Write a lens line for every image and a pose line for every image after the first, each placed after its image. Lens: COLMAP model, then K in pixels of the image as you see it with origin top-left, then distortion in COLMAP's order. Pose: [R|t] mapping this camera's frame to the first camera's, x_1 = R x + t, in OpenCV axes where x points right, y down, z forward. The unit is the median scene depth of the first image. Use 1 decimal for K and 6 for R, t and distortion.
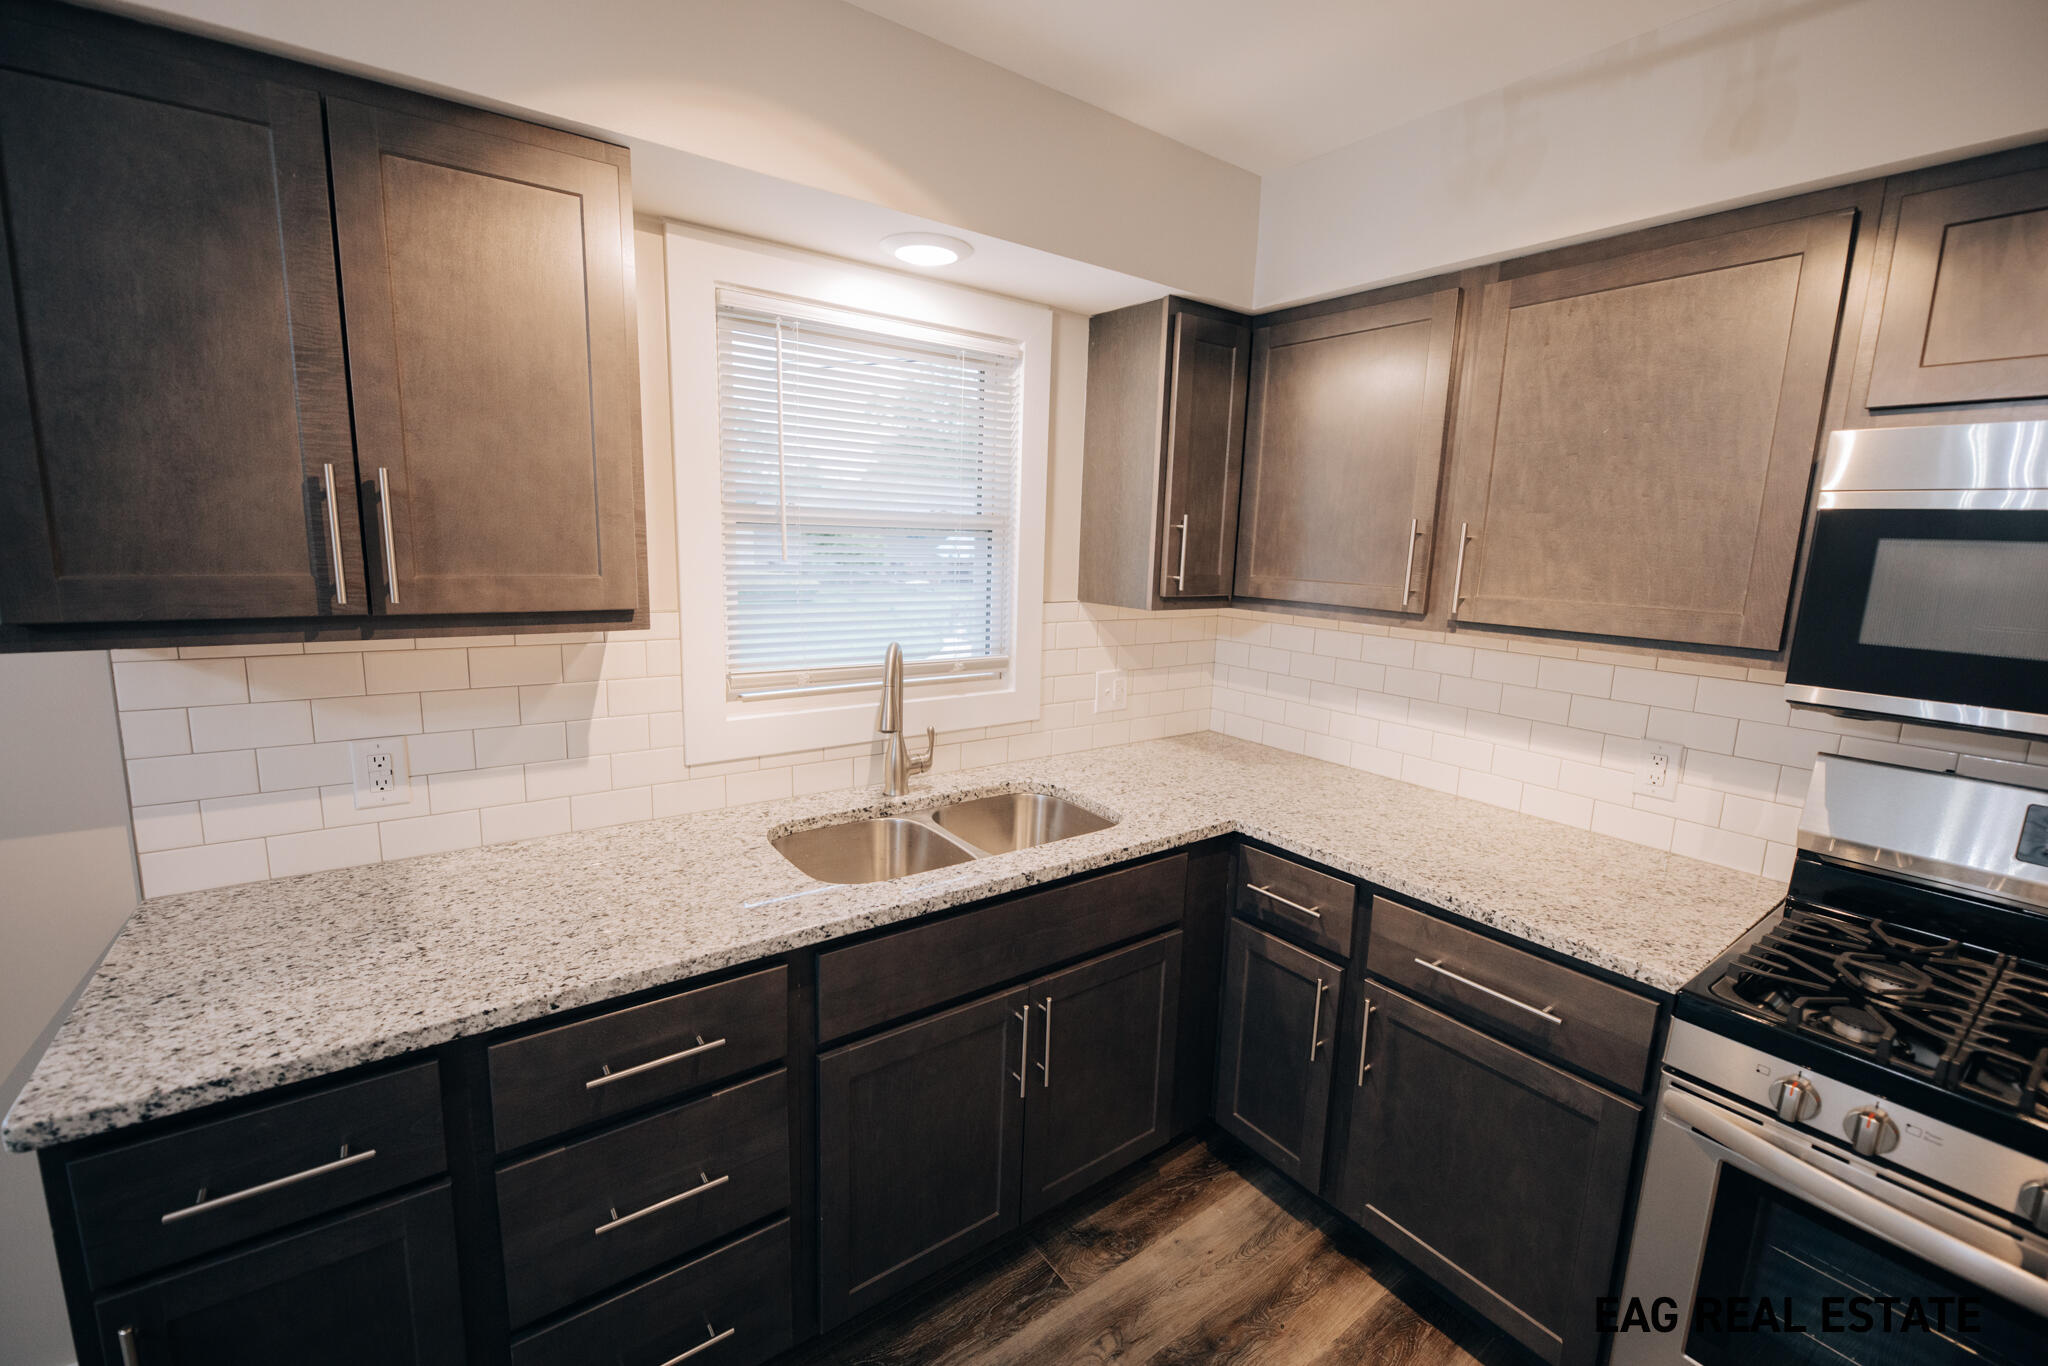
lens RADIAL K [[848.9, 0, 1019.8], [0, 848.9, 677.6], [0, 0, 1]] dist [0.000850, -0.004531]
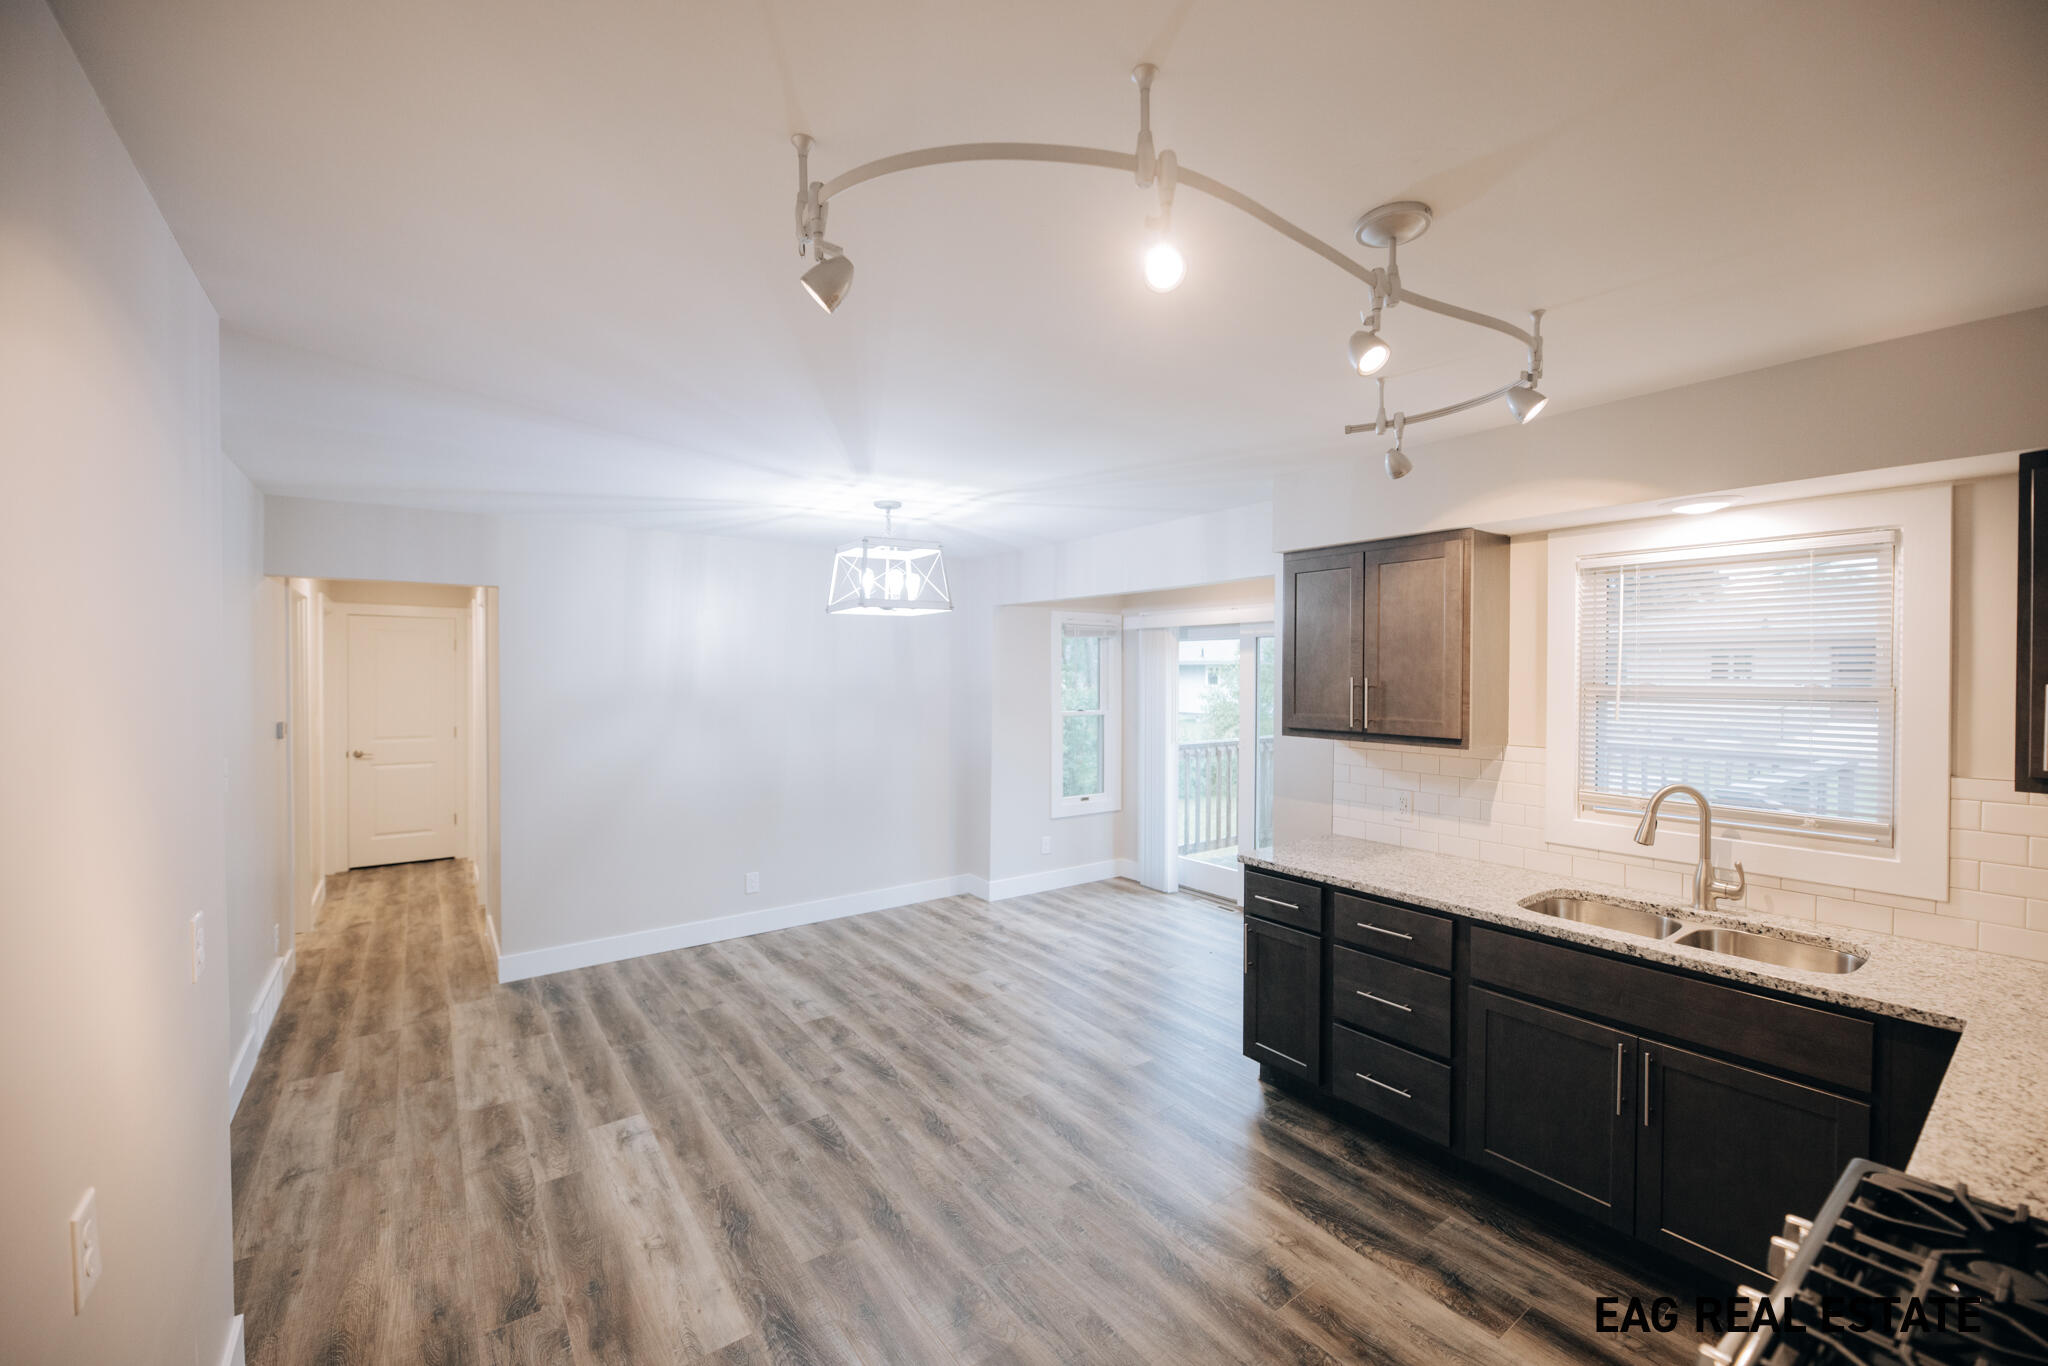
lens RADIAL K [[817.4, 0, 1022.5], [0, 817.4, 680.2], [0, 0, 1]] dist [-0.000831, -0.003682]
pose [[0.003322, -0.020654, -0.999781, 1.205514], [-0.168588, 0.985465, -0.020918, -0.001214], [0.985681, 0.168621, -0.000208, -0.048805]]
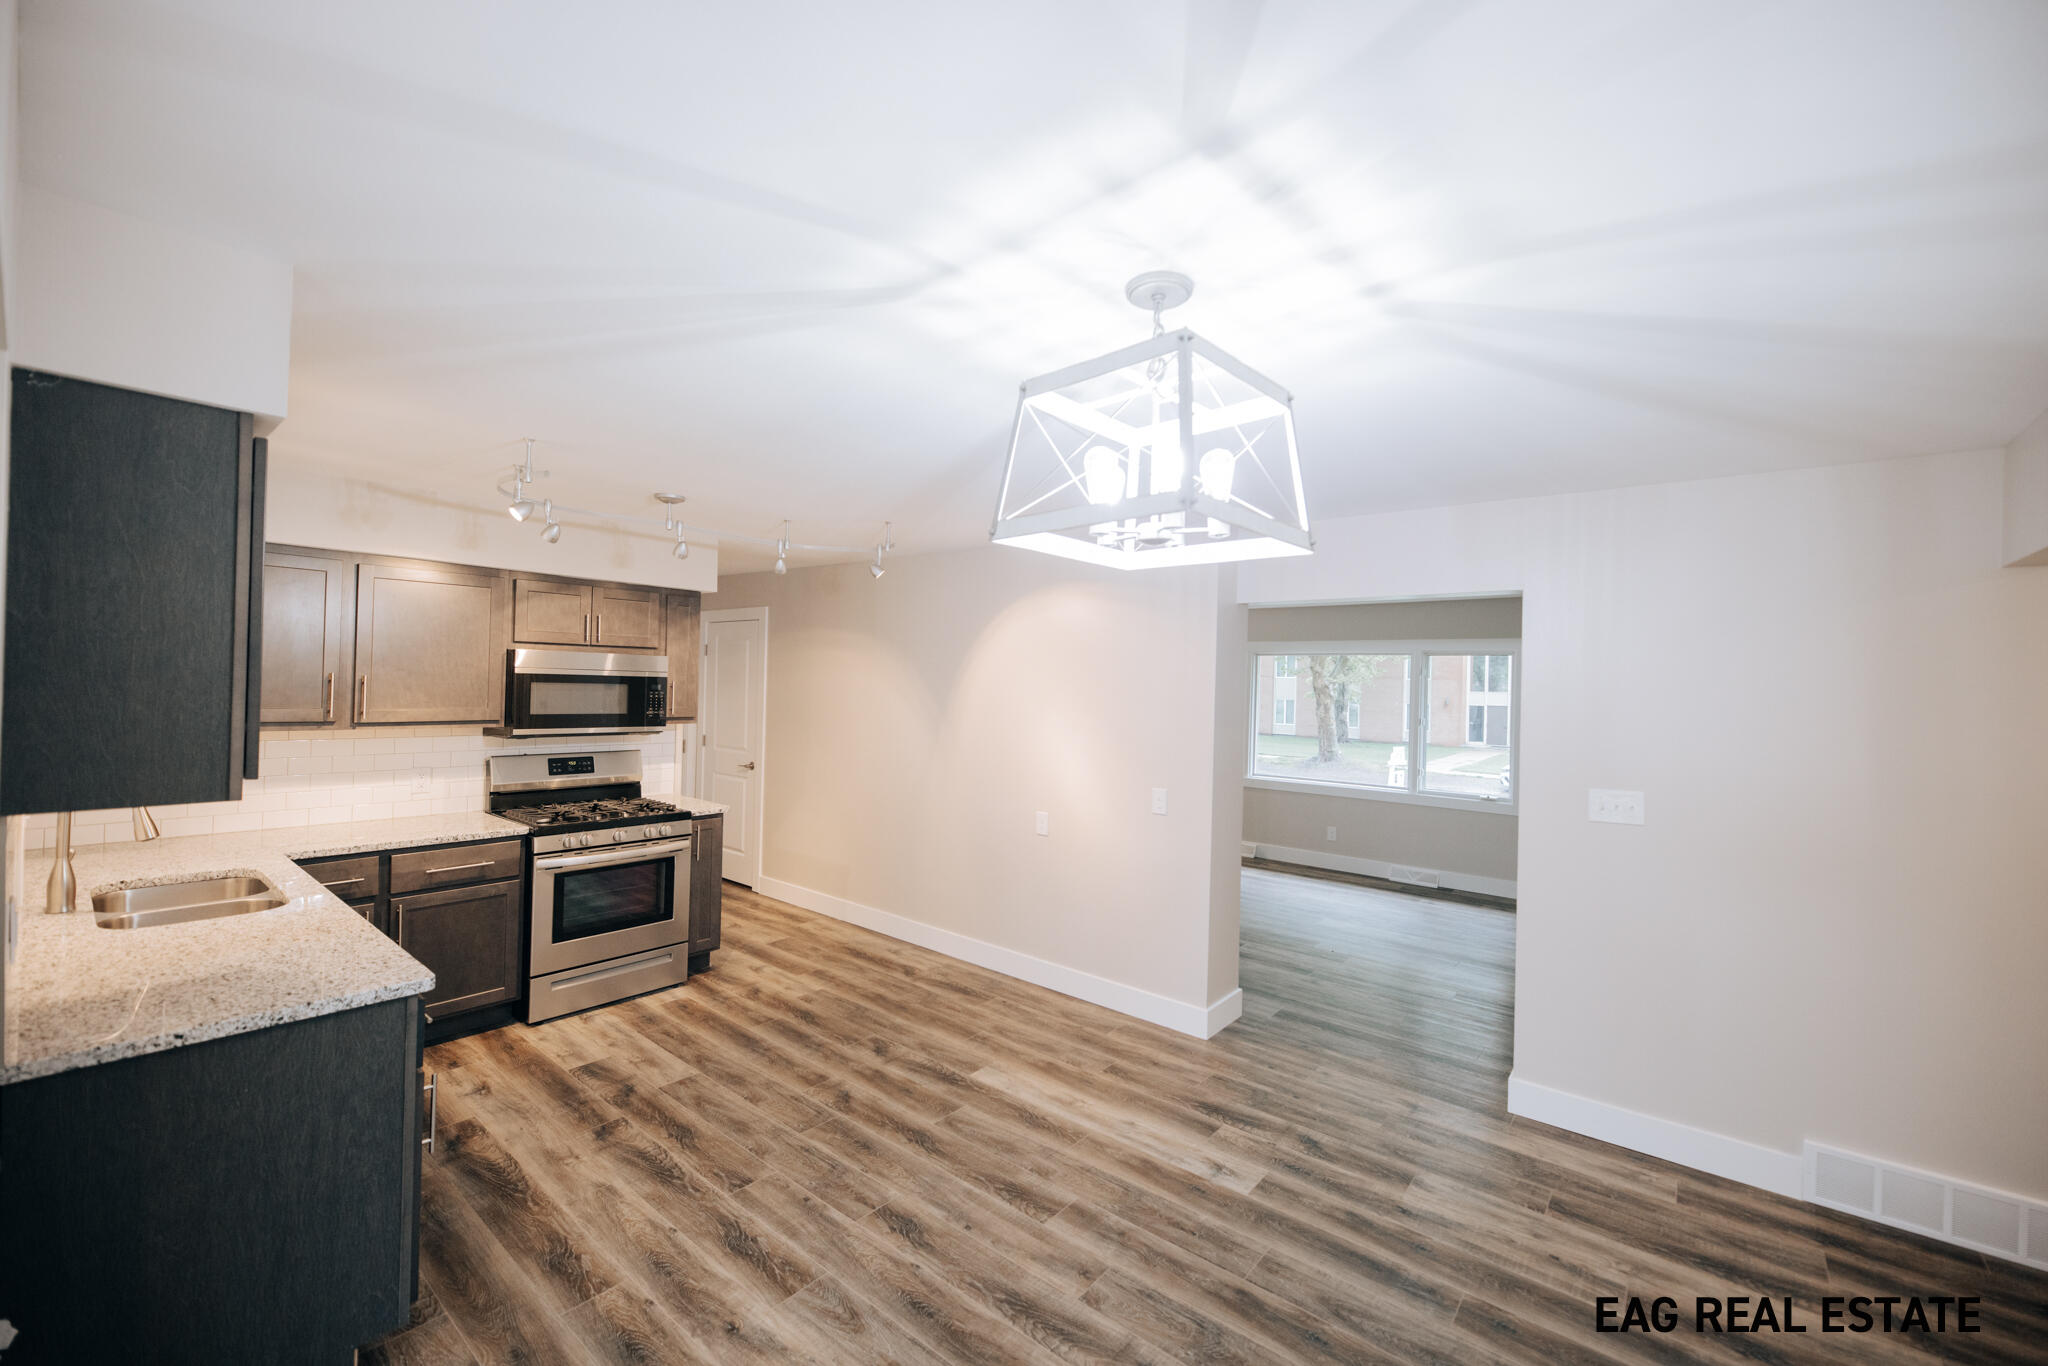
lens RADIAL K [[817.4, 0, 1022.5], [0, 817.4, 680.2], [0, 0, 1]] dist [-0.000831, -0.003682]
pose [[-0.244864, -0.033056, 0.968994, -1.756743], [0.127412, 0.989654, 0.065958, -0.095747], [-0.961149, 0.139612, -0.238119, -0.059050]]
